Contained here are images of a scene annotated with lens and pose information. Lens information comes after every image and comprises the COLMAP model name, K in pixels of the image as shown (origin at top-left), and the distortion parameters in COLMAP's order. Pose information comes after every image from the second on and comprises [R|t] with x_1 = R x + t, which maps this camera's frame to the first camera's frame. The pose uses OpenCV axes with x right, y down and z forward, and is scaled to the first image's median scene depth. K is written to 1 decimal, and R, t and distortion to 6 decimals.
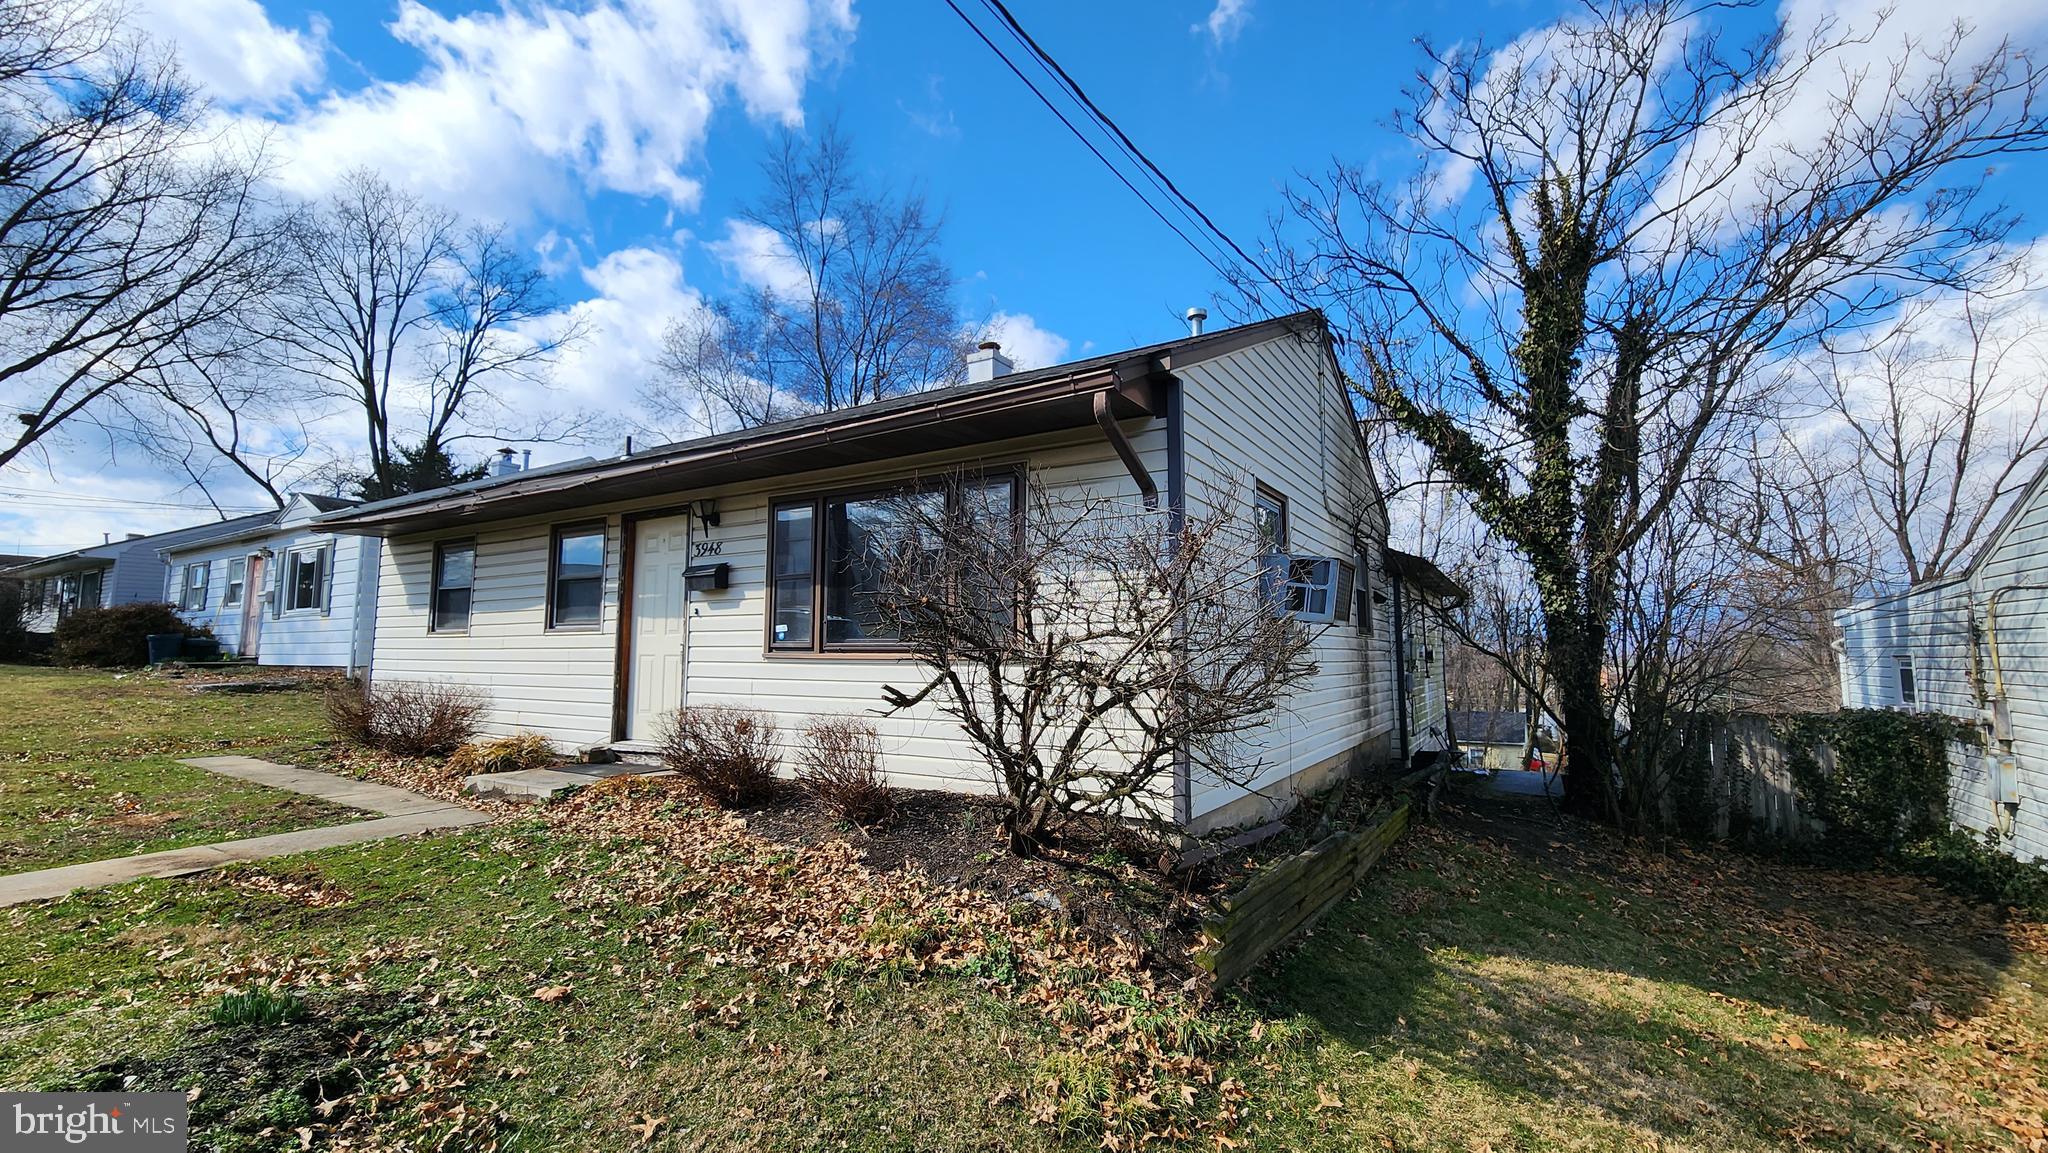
lens RADIAL K [[849.9, 0, 1020.8], [0, 849.9, 548.8], [0, 0, 1]] dist [-0.000094, -0.000104]
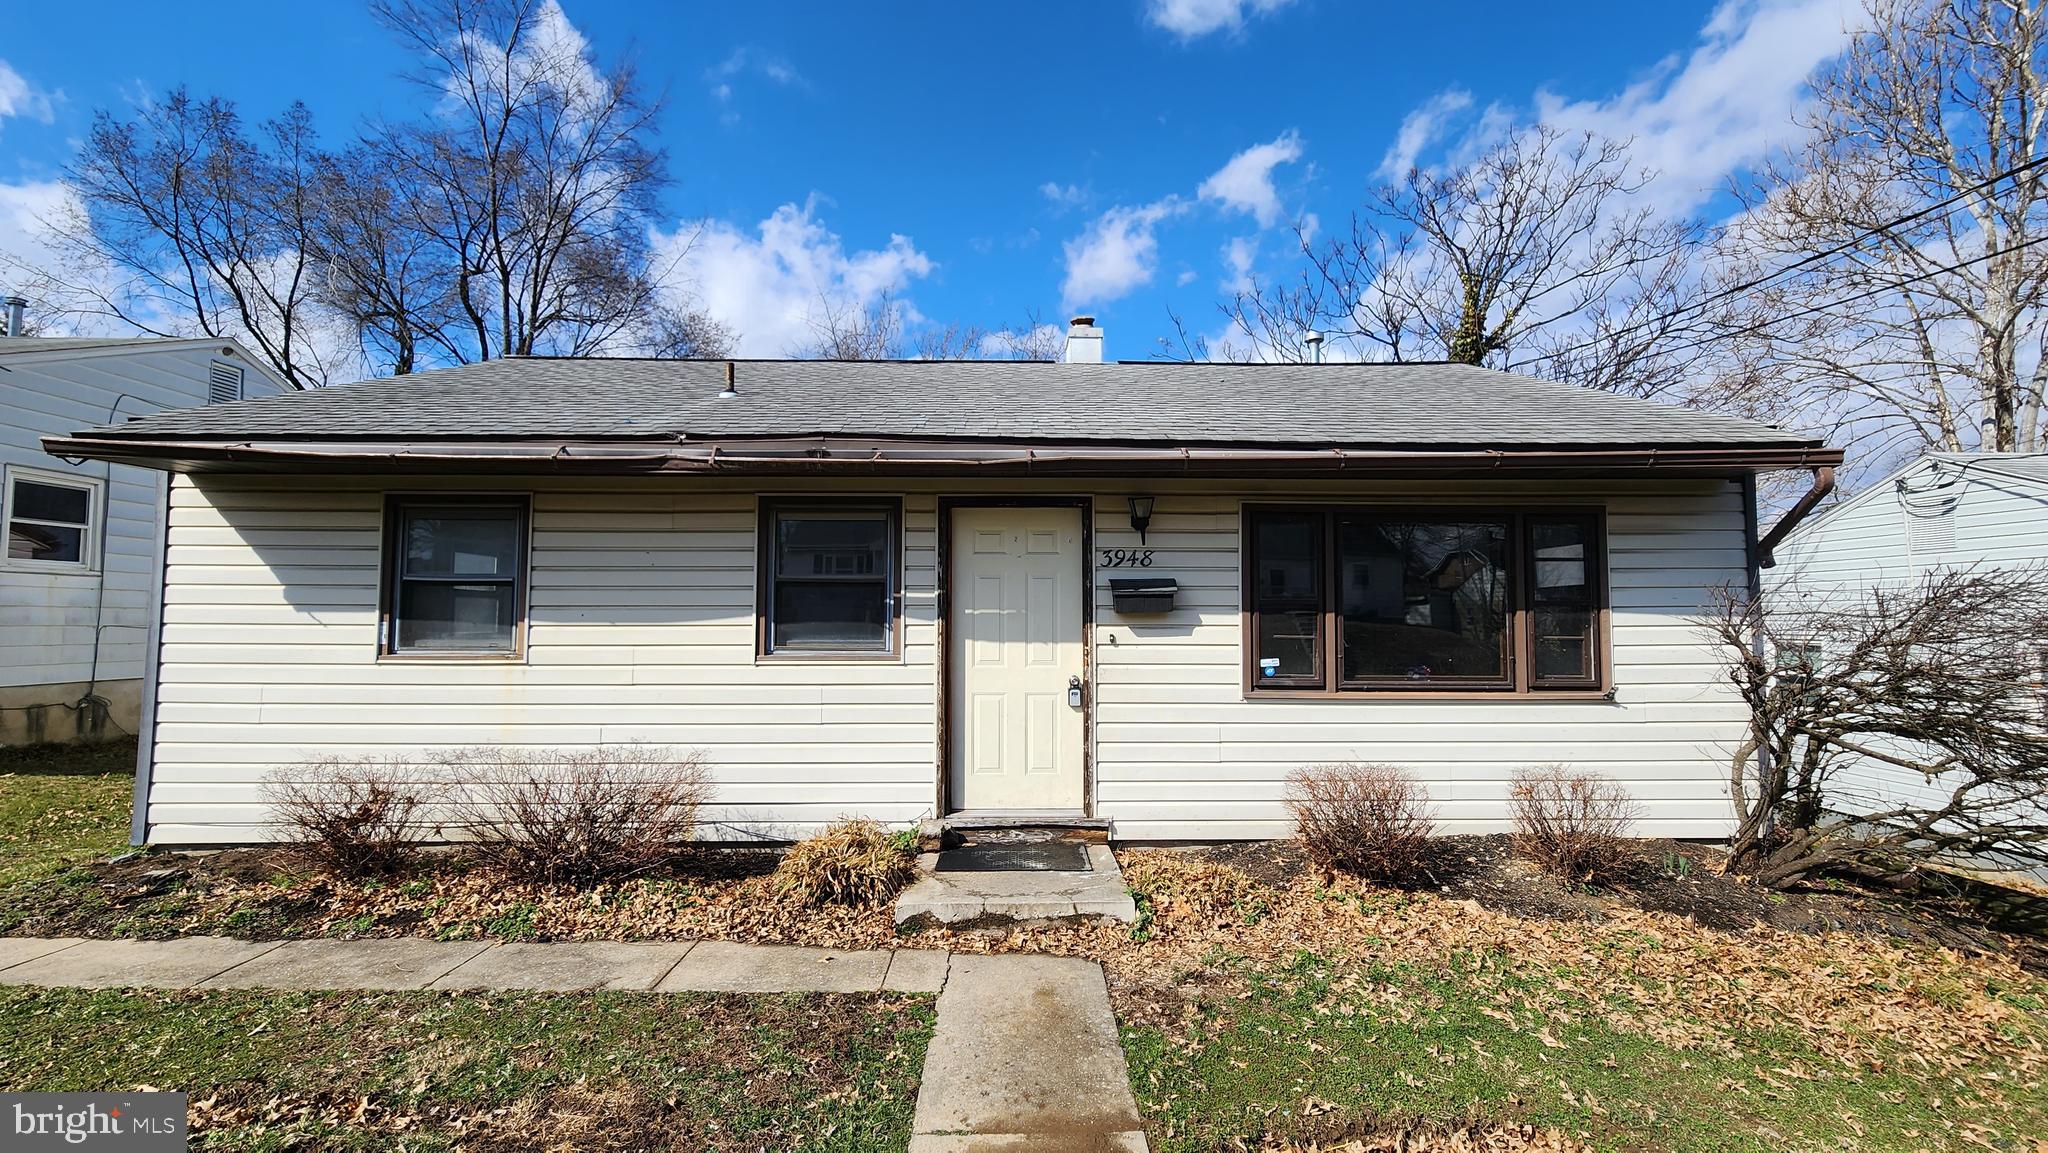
lens RADIAL K [[849.1, 0, 1032.7], [0, 849.1, 567.8], [0, 0, 1]] dist [-0.000711, 0.000147]
pose [[0.839465, 0.034391, 0.542324, -0.739617], [-0.067382, 0.996881, 0.041085, -0.014591], [-0.539220, -0.071033, 0.839164, 0.339242]]
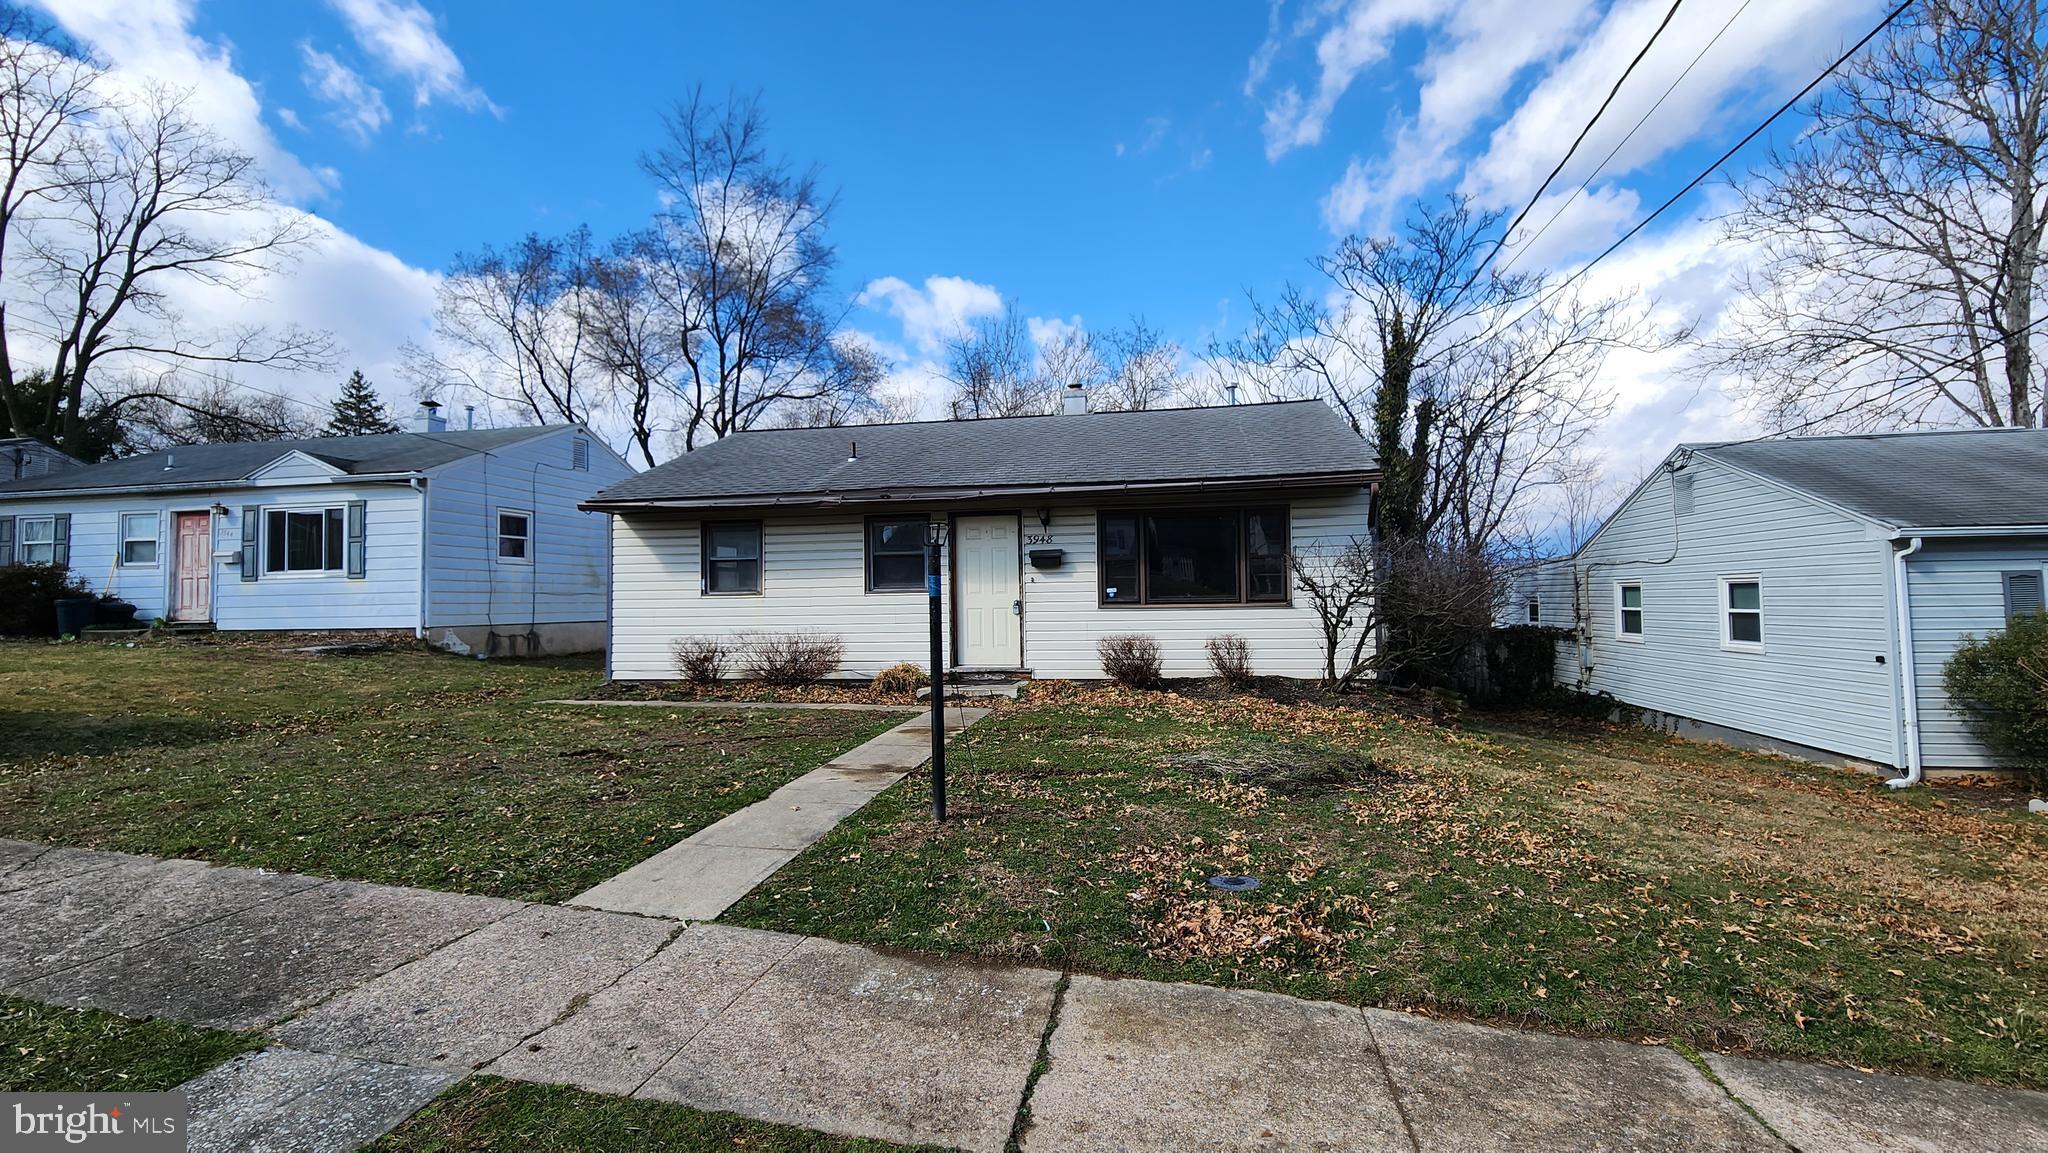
lens RADIAL K [[849.1, 0, 1032.7], [0, 849.1, 567.8], [0, 0, 1]] dist [-0.000711, 0.000147]
pose [[0.927386, -0.000810, 0.374105, -0.823570], [-0.029660, 0.996691, 0.075683, -0.055979], [-0.372929, -0.081283, 0.924293, -0.368959]]
